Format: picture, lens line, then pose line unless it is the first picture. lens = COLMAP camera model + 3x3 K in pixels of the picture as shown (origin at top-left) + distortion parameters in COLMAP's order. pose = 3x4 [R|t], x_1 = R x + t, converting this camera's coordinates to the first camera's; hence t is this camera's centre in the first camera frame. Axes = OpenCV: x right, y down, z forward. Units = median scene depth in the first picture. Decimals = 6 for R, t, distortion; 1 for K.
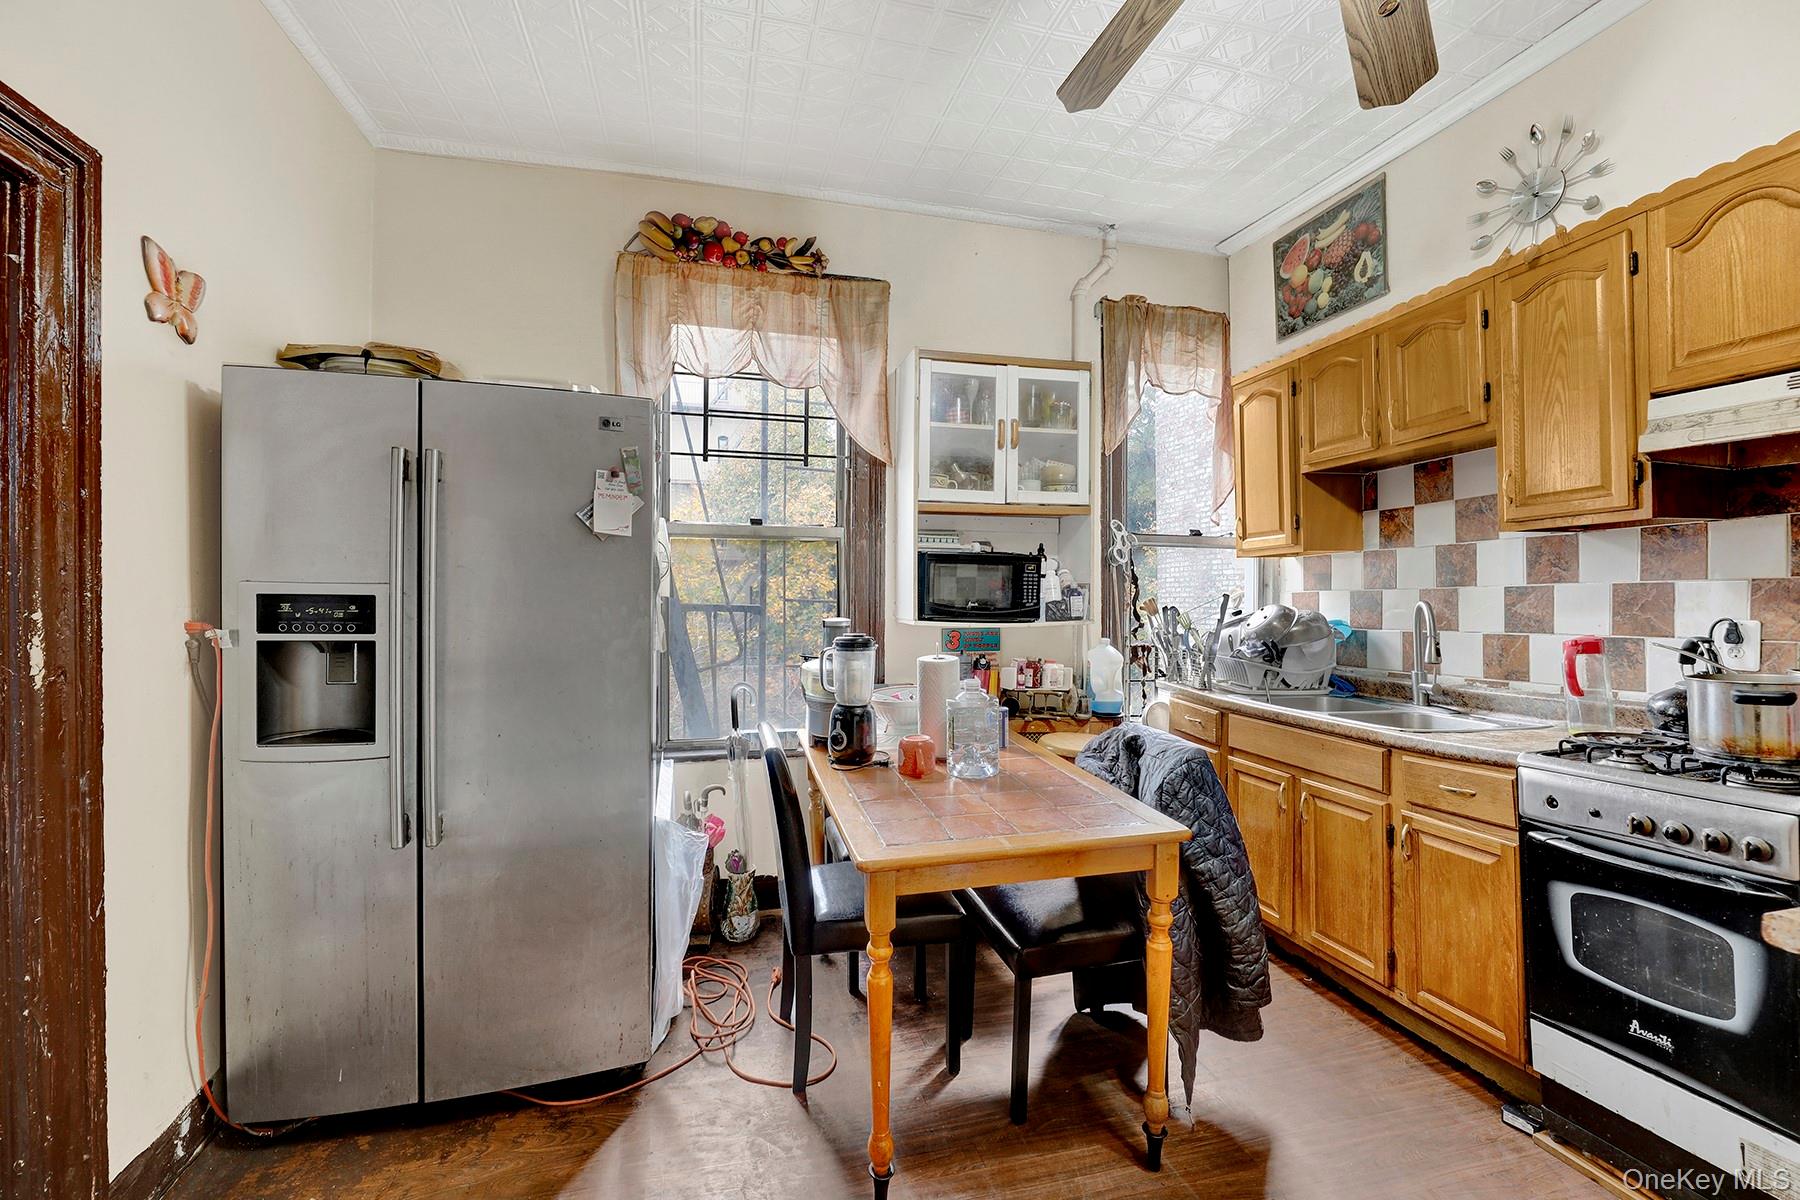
lens RADIAL K [[749.8, 0, 889.7], [0, 749.8, 608.7], [0, 0, 1]] dist [-0.002350, -0.004834]
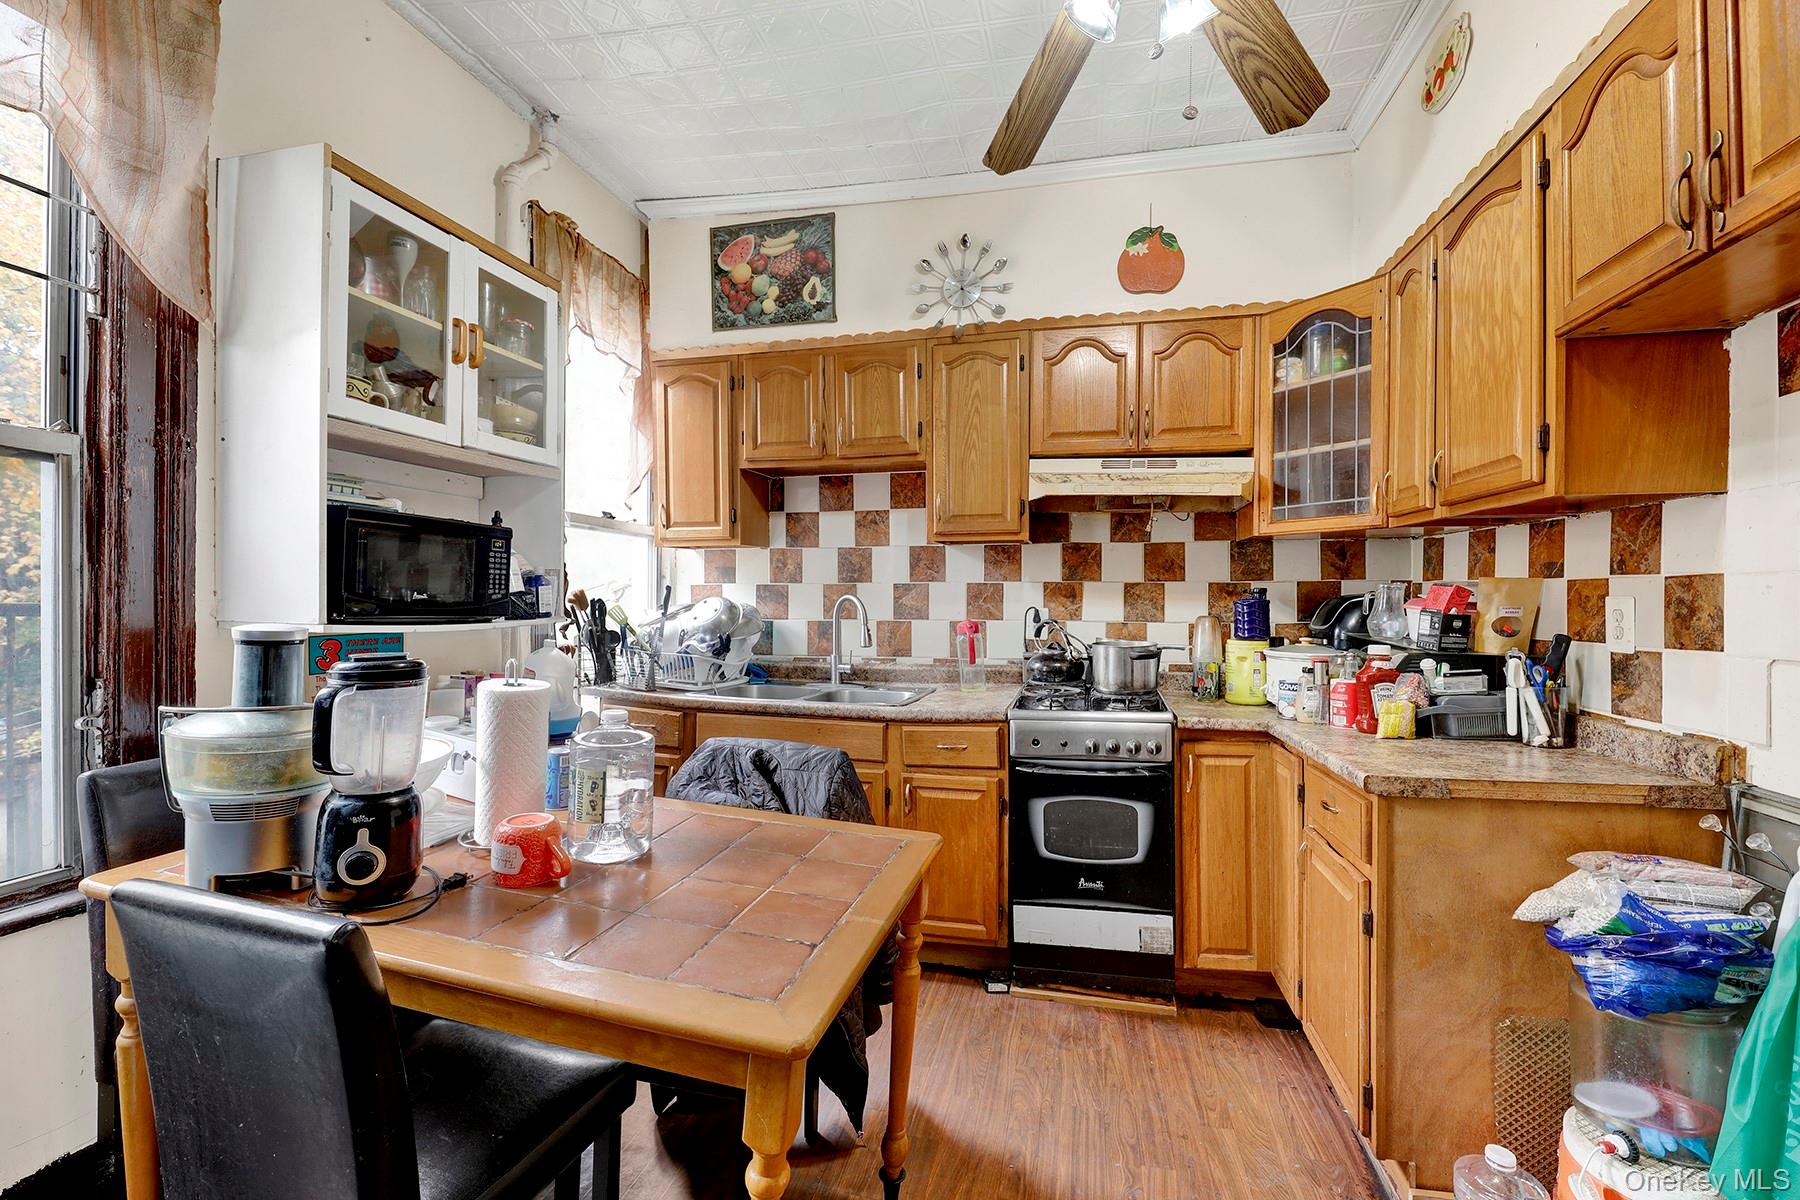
lens RADIAL K [[749.8, 0, 889.7], [0, 749.8, 608.7], [0, 0, 1]] dist [-0.002350, -0.004834]
pose [[0.458402, -0.012415, 0.888658, -0.290512], [0.002334, 0.999916, 0.012765, -0.002668], [-0.888742, -0.003778, 0.458392, 0.382643]]
